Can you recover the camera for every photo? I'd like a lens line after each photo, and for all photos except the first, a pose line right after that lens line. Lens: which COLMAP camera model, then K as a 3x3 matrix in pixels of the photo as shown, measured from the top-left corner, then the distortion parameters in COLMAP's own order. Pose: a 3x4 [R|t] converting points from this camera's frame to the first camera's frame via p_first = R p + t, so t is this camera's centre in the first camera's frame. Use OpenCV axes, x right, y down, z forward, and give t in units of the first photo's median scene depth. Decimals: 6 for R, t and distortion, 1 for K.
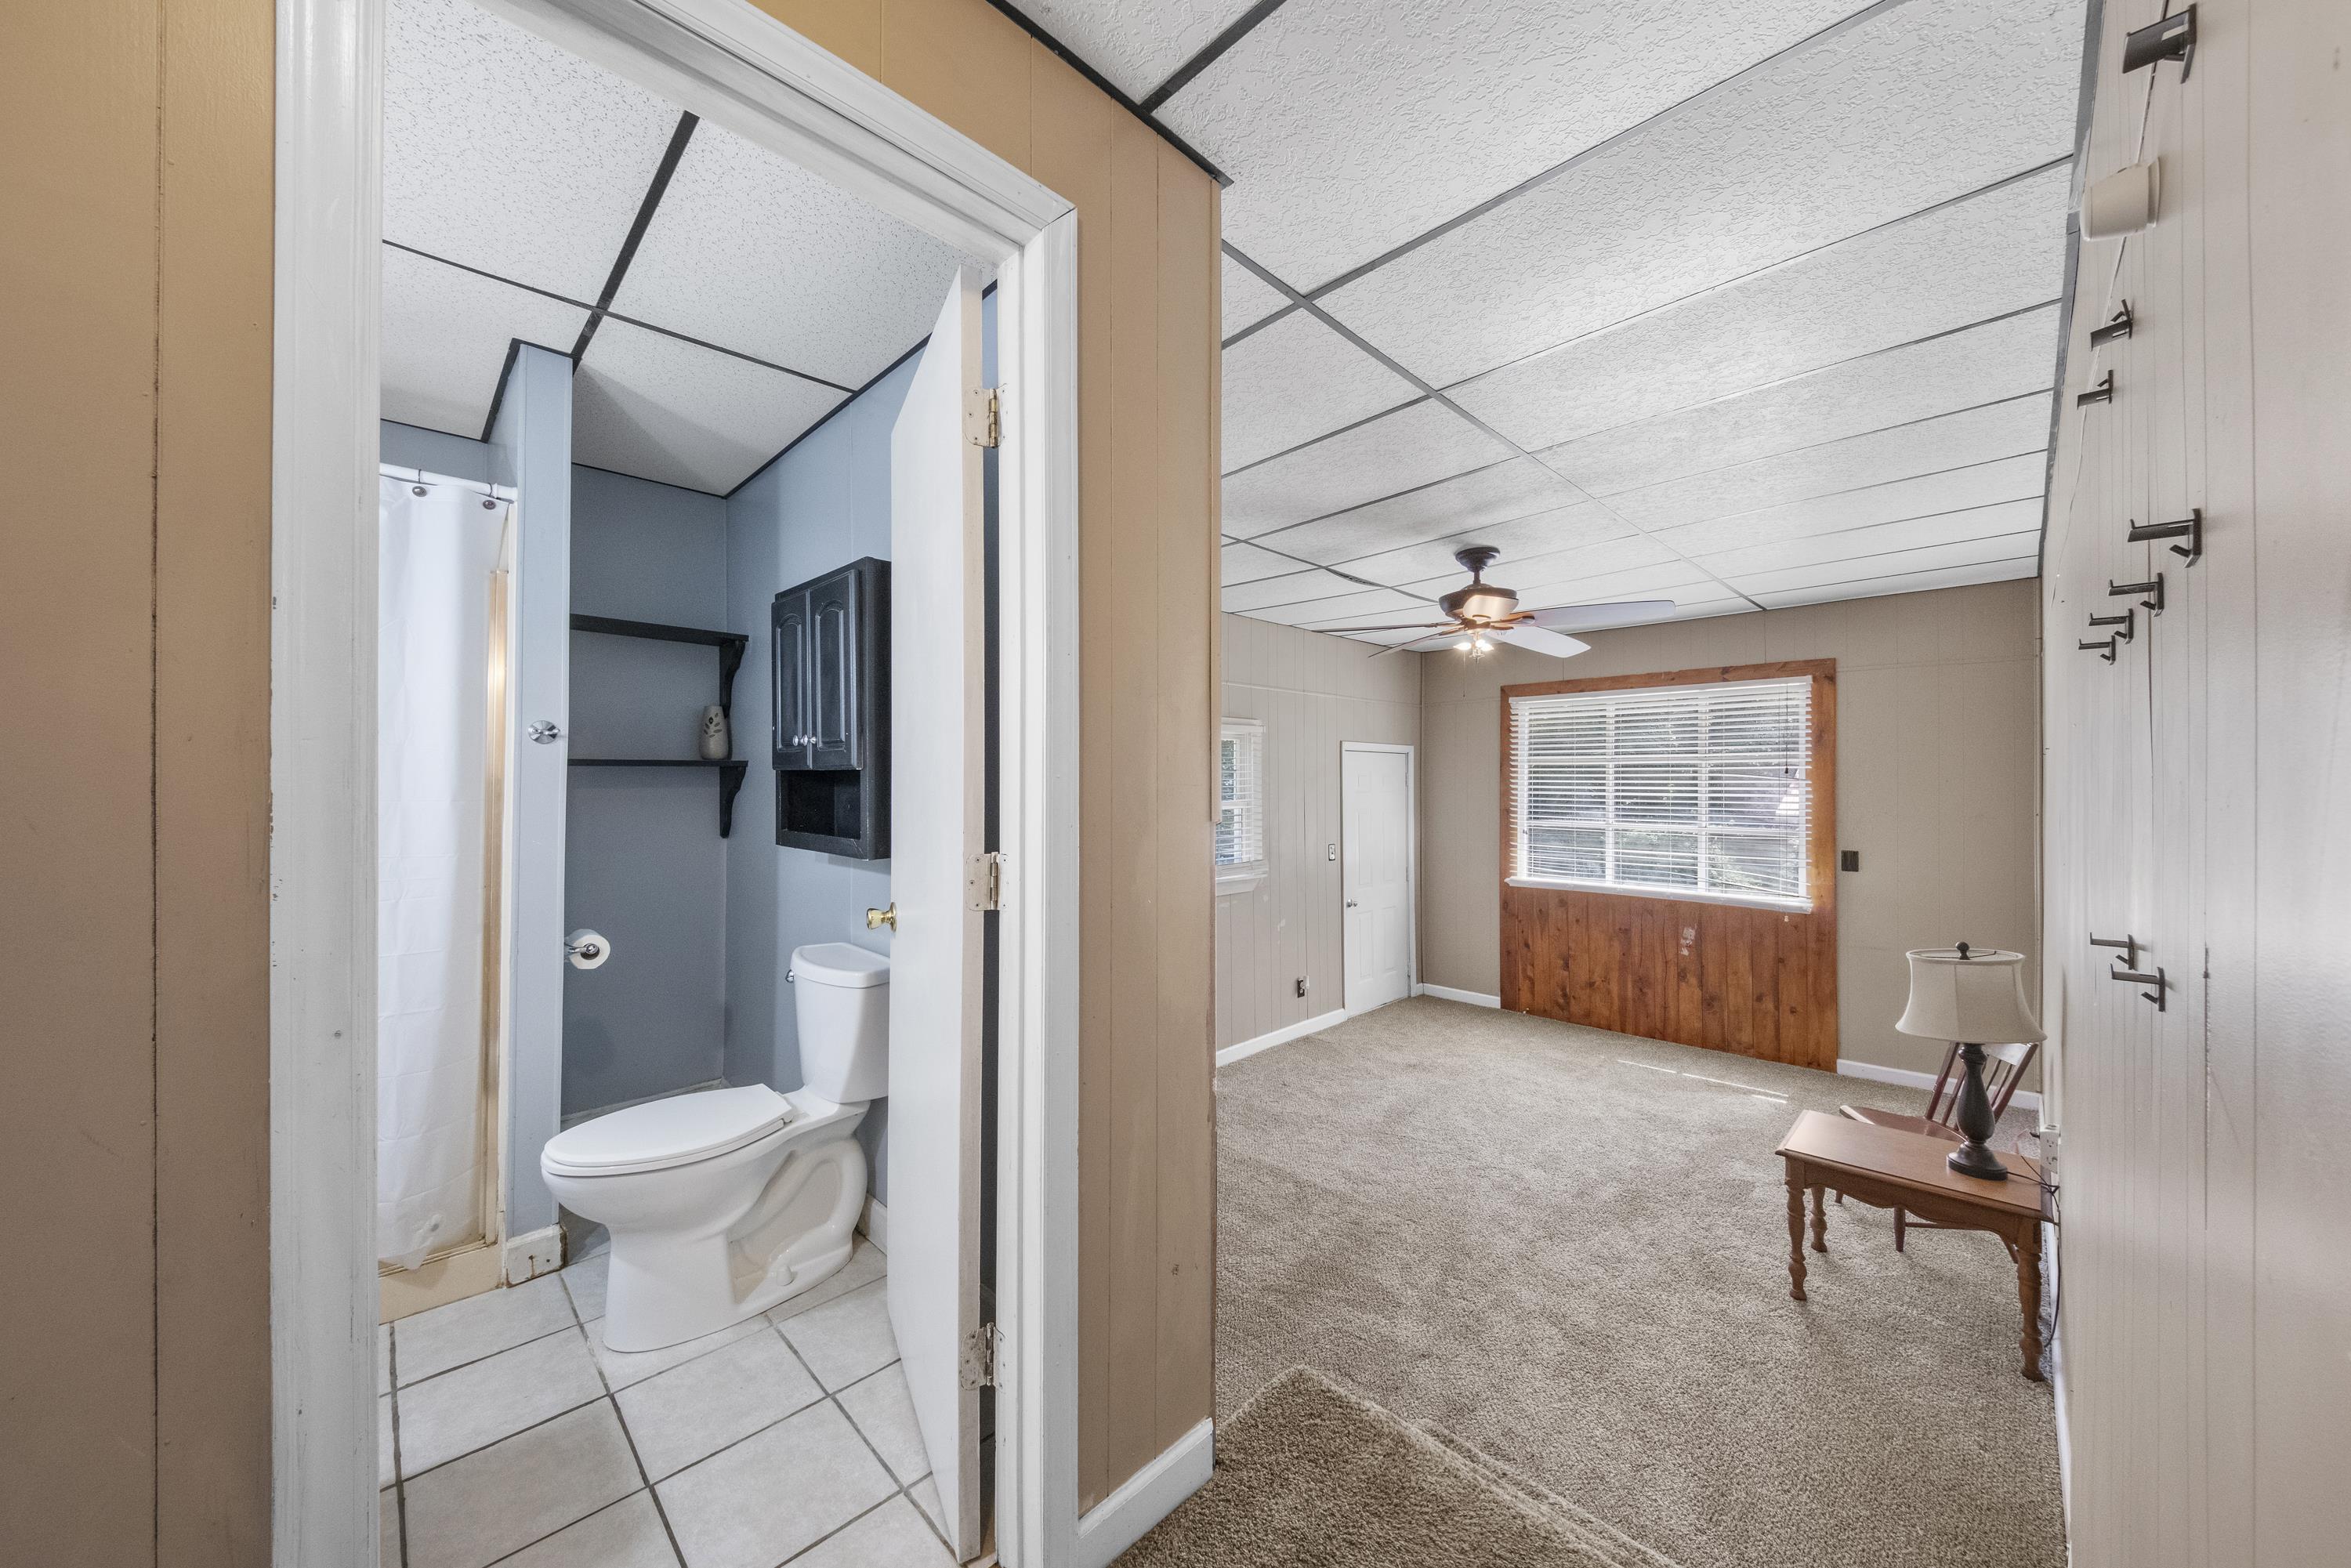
lens RADIAL K [[809.7, 0, 1181.8], [0, 809.7, 763.8], [0, 0, 1]] dist [0.048907, -0.022738]
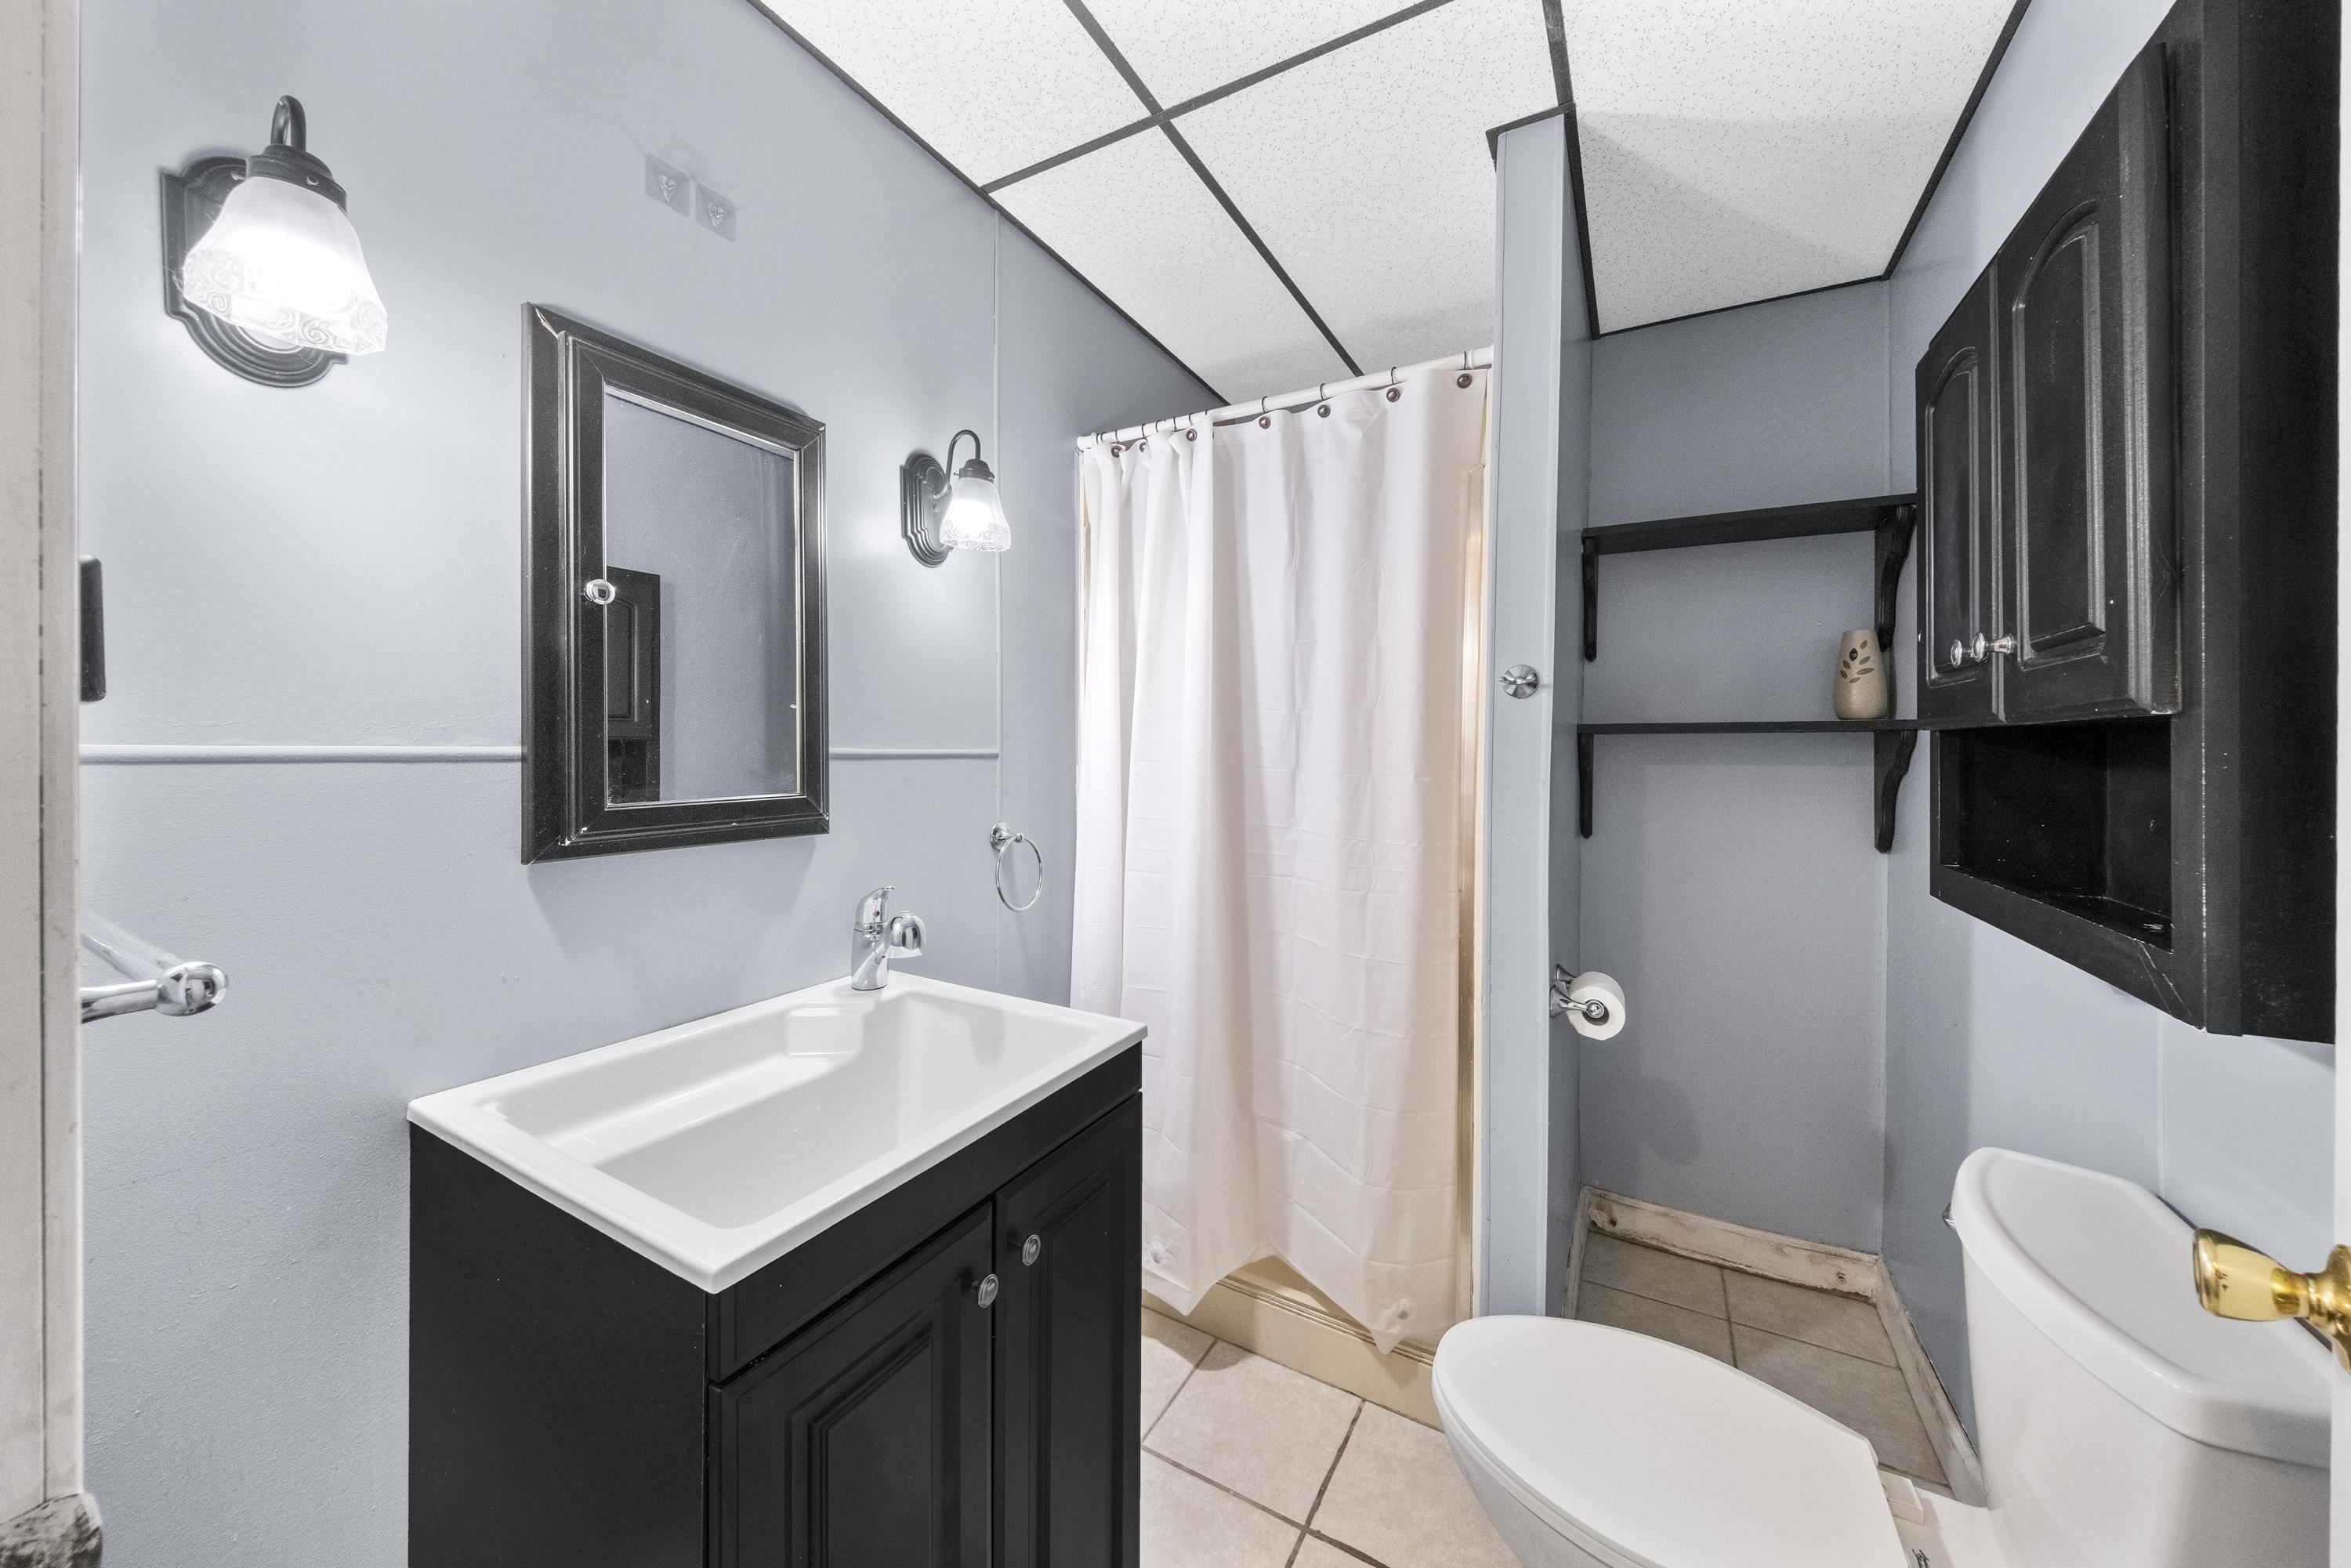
lens RADIAL K [[810.3, 0, 1172.3], [0, 810.3, 750.0], [0, 0, 1]] dist [-0.001999, -0.000414]
pose [[0.257191, 0.000988, -0.966360, -0.186917], [0.009779, 0.999946, 0.003625, 0.014247], [0.966311, -0.010382, 0.257167, 0.524472]]
